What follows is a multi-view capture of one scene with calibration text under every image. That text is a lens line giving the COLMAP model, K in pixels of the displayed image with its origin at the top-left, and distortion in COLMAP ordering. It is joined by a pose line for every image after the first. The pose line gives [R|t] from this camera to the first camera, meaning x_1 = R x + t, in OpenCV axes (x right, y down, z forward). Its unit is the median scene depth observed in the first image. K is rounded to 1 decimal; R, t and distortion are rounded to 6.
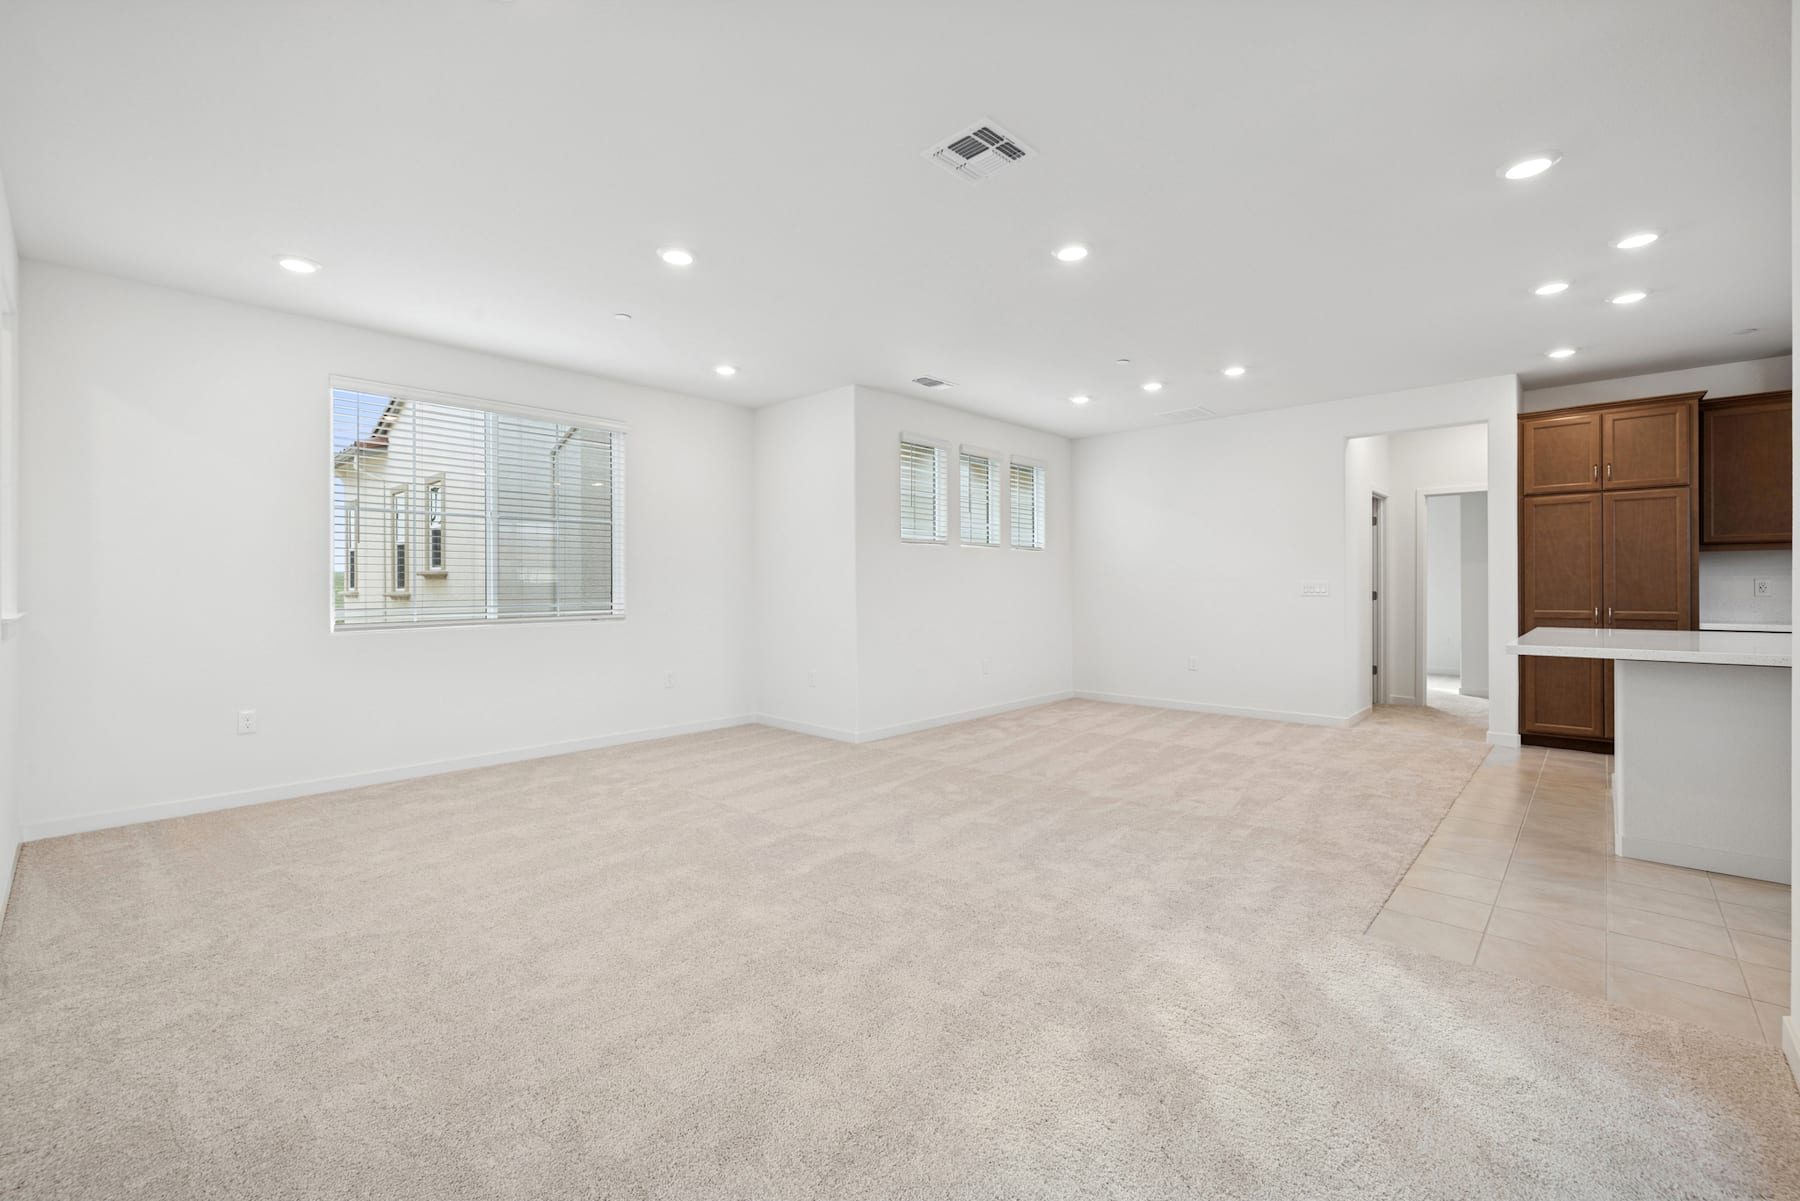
lens RADIAL K [[769.5, 0, 888.4], [0, 769.5, 583.5], [0, 0, 1]] dist [0.009801, 0.000058]
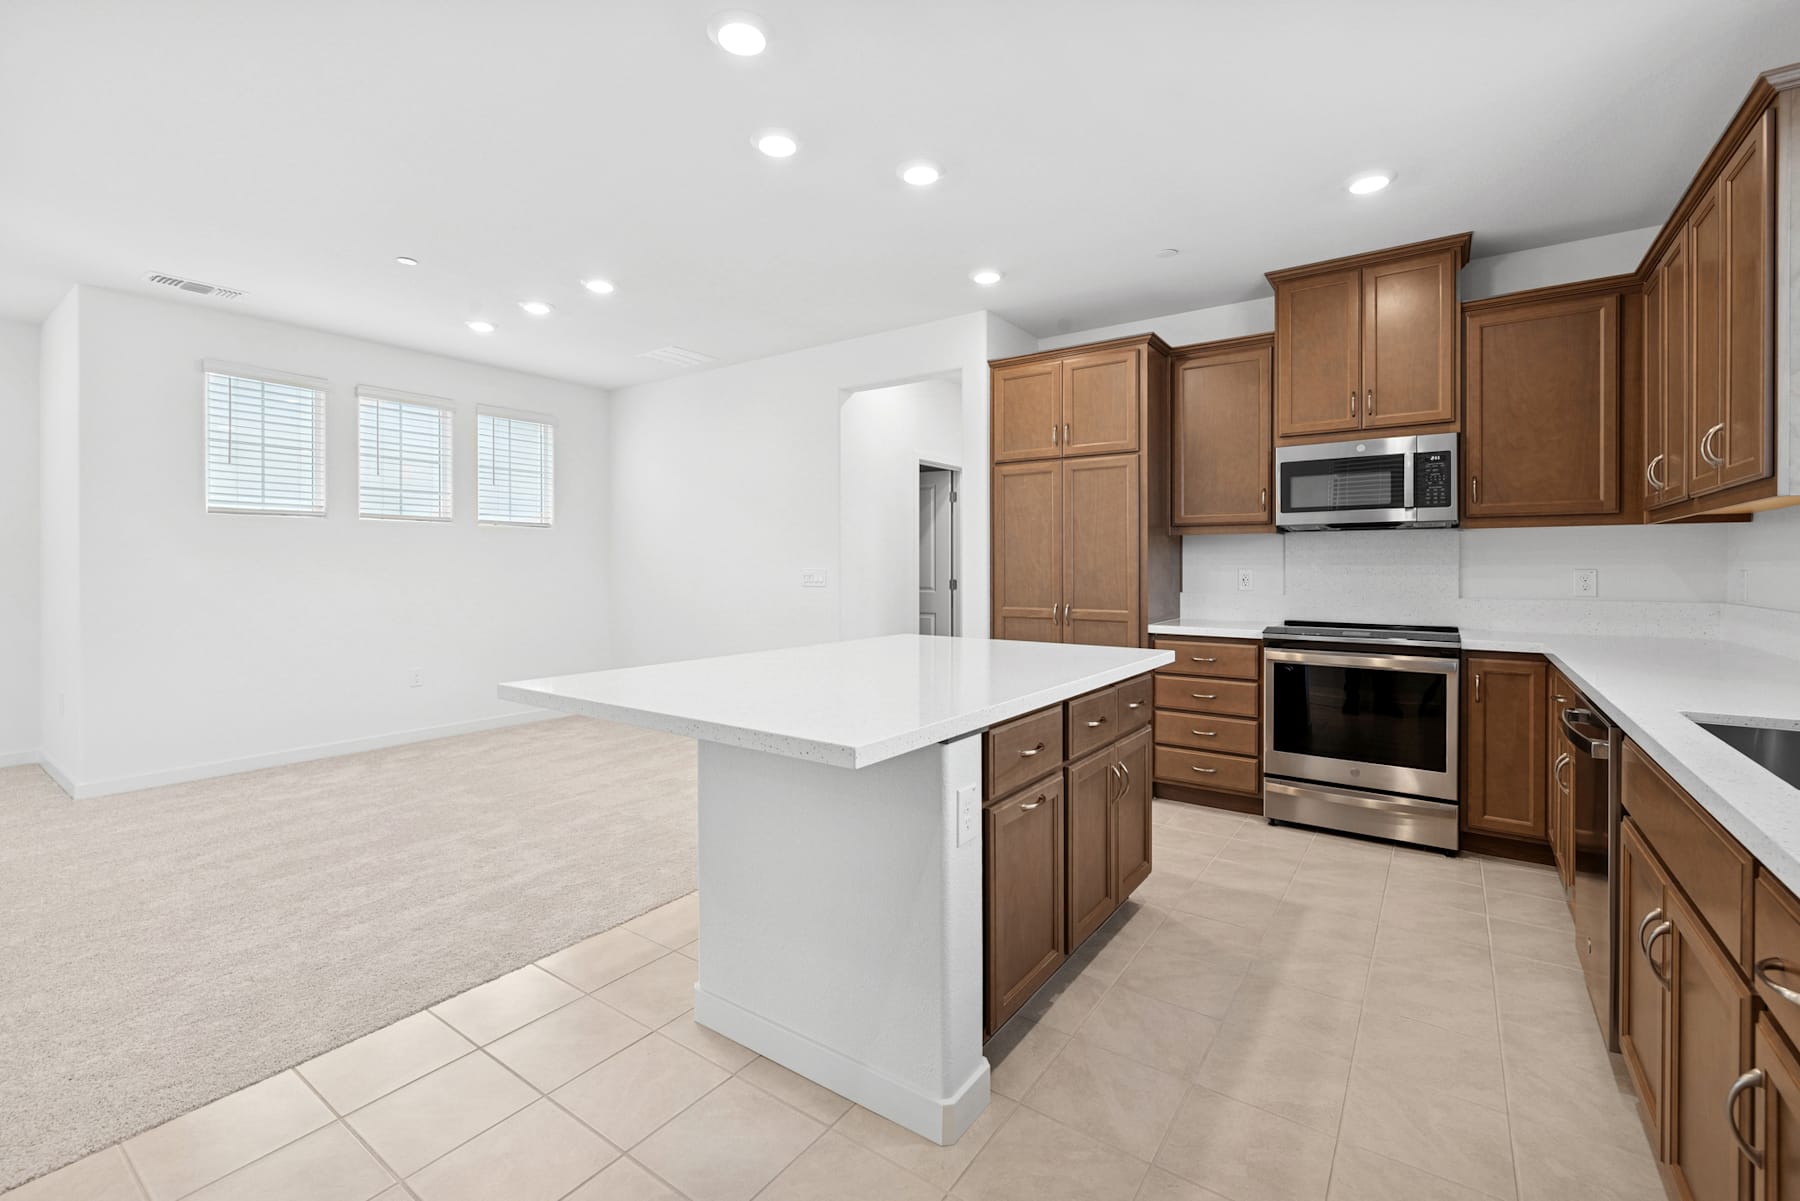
lens RADIAL K [[769.5, 0, 868.4], [0, 769.5, 569.9], [0, 0, 1]] dist [0.009801, 0.000058]
pose [[0.993951, 0.005528, 0.109683, 0.618430], [-0.006198, 0.999964, 0.005775, -0.007512], [-0.109647, -0.006420, 0.993950, 0.229390]]
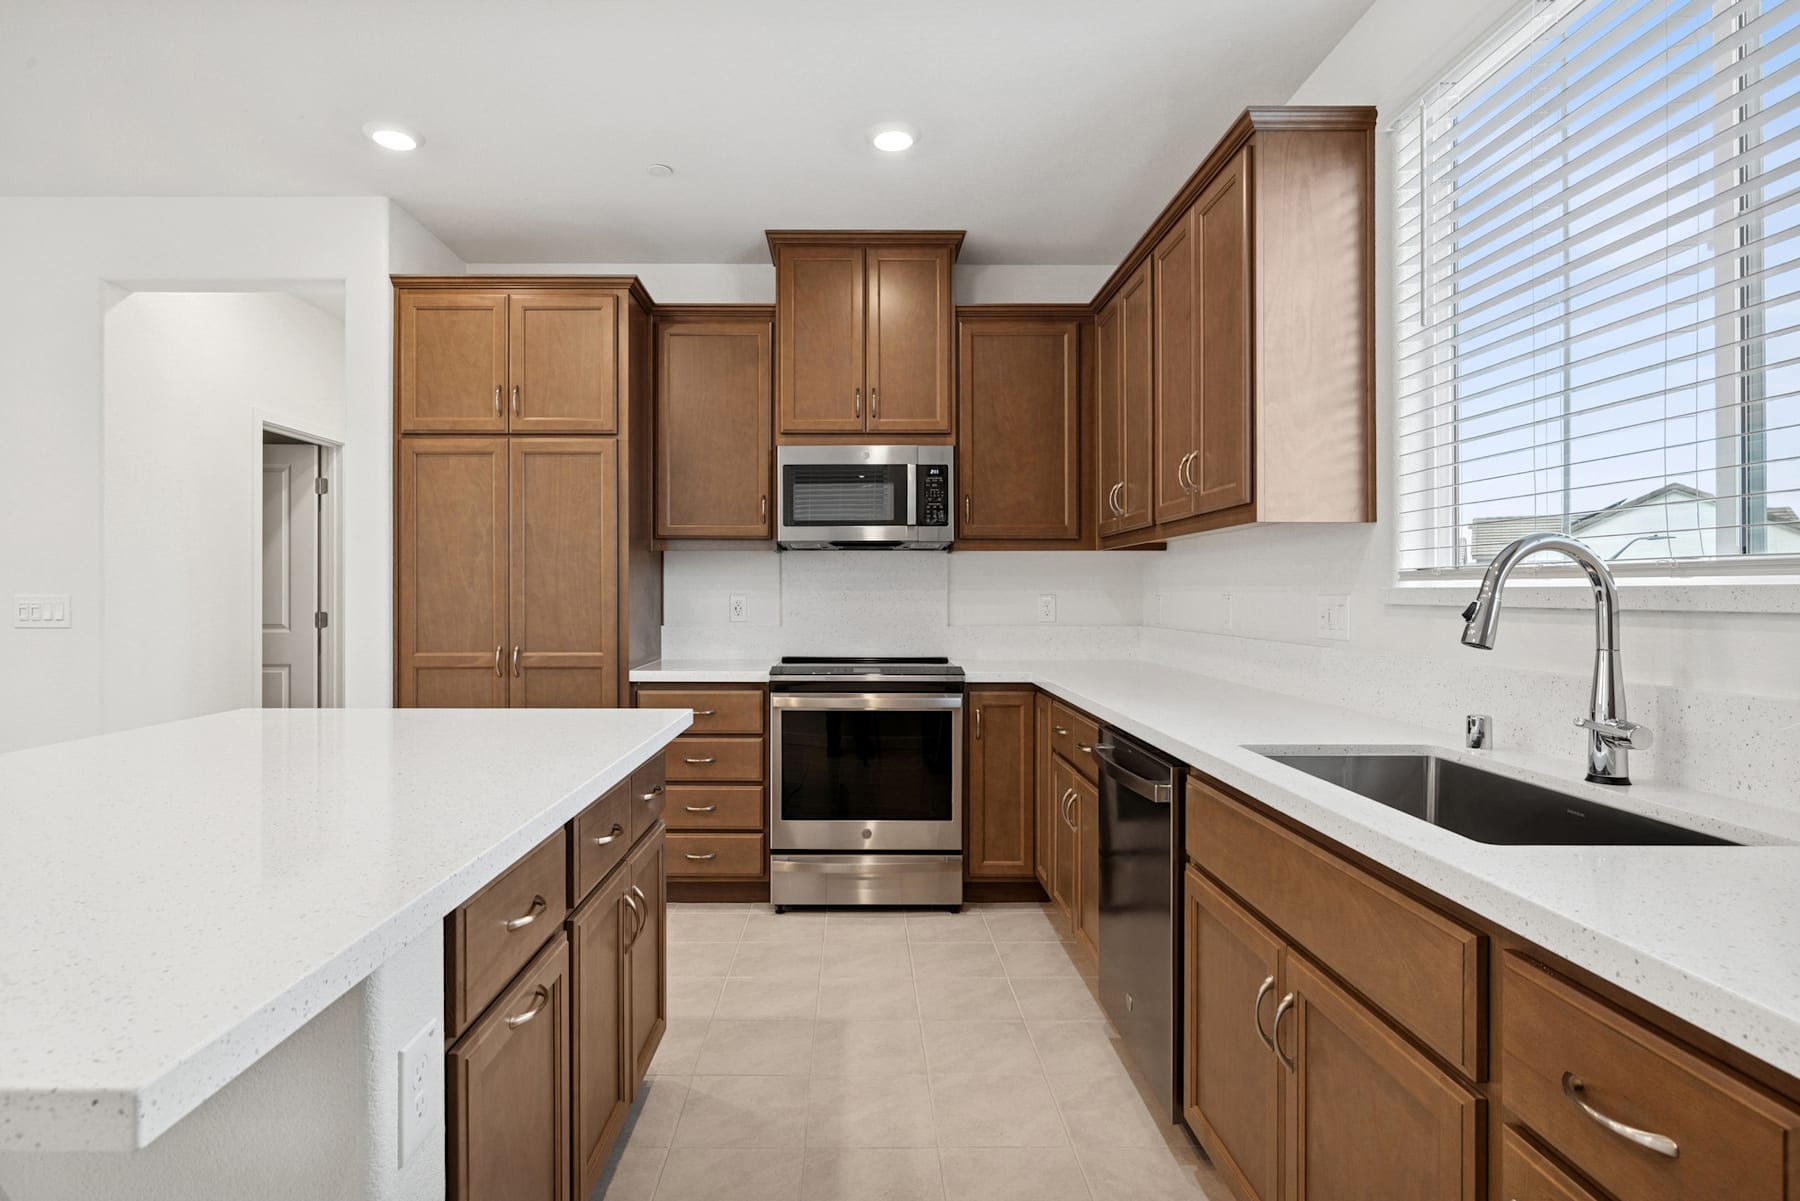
lens RADIAL K [[1001.9, 0, 883.4], [0, 1001.9, 588.6], [0, 0, 1]] dist [-0.005360, -0.000145]
pose [[0.741244, 0.009063, 0.671175, 0.623711], [-0.005979, 0.999958, -0.006899, -0.006535], [-0.671210, 0.001101, 0.741267, 0.287892]]
